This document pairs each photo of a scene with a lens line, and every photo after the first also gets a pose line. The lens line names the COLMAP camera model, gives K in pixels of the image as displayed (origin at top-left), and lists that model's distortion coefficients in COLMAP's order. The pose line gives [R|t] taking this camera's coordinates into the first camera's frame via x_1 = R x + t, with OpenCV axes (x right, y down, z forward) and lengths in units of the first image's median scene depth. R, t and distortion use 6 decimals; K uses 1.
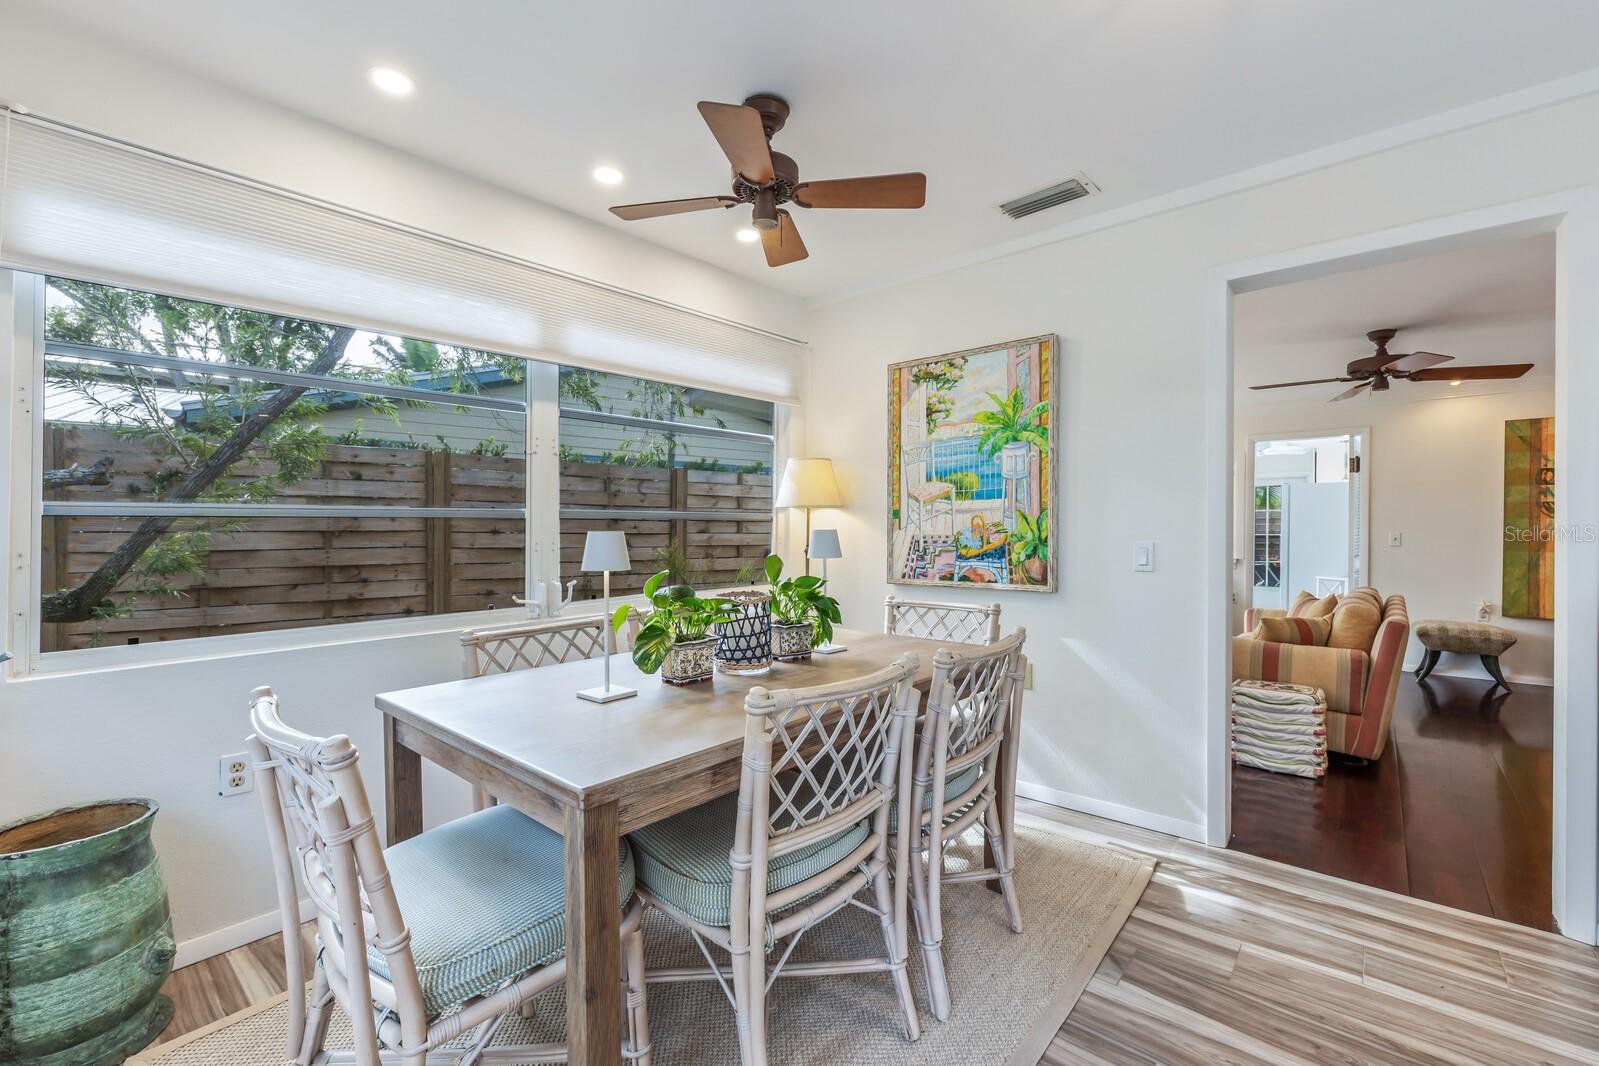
lens RADIAL K [[675.5, 0, 813.8], [0, 675.5, 533.5], [0, 0, 1]] dist [0.001410, -0.001233]
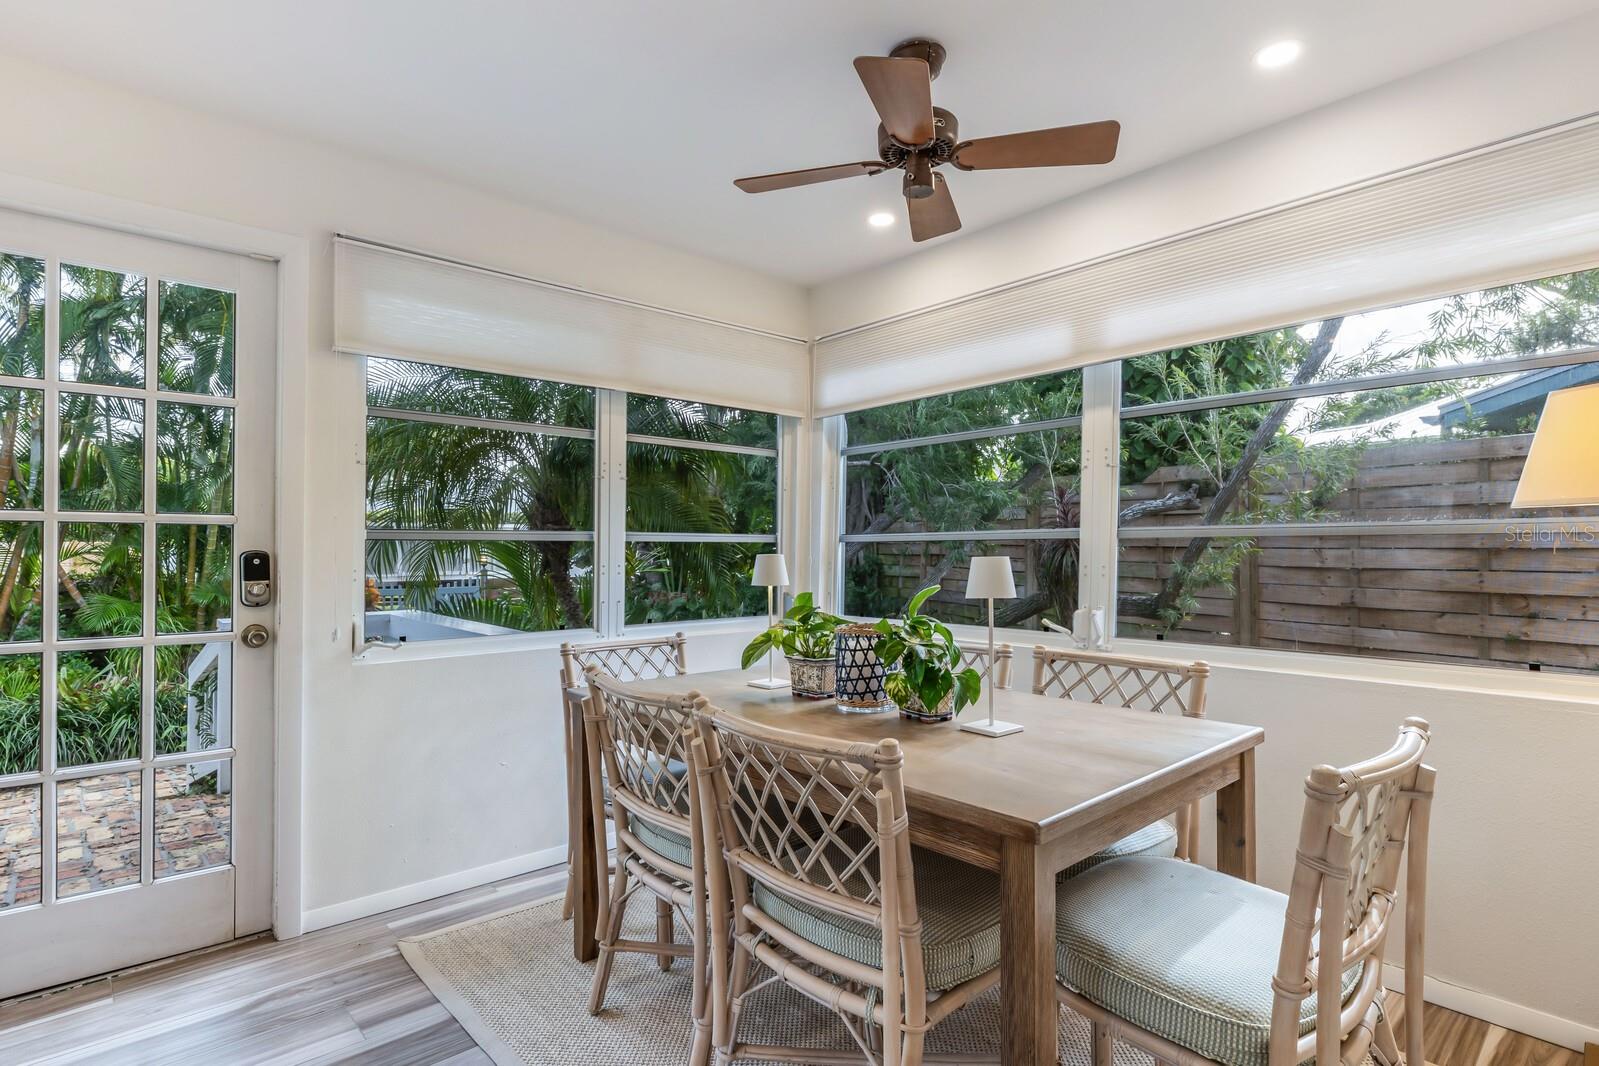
lens RADIAL K [[828.6, 0, 812.8], [0, 828.6, 540.0], [0, 0, 1]] dist [-0.004711, 0.001171]
pose [[-0.108440, -0.003773, -0.994096, 0.344641], [-0.003926, 0.999987, -0.003367, -0.007344], [0.994095, 0.003538, -0.108453, 0.352033]]
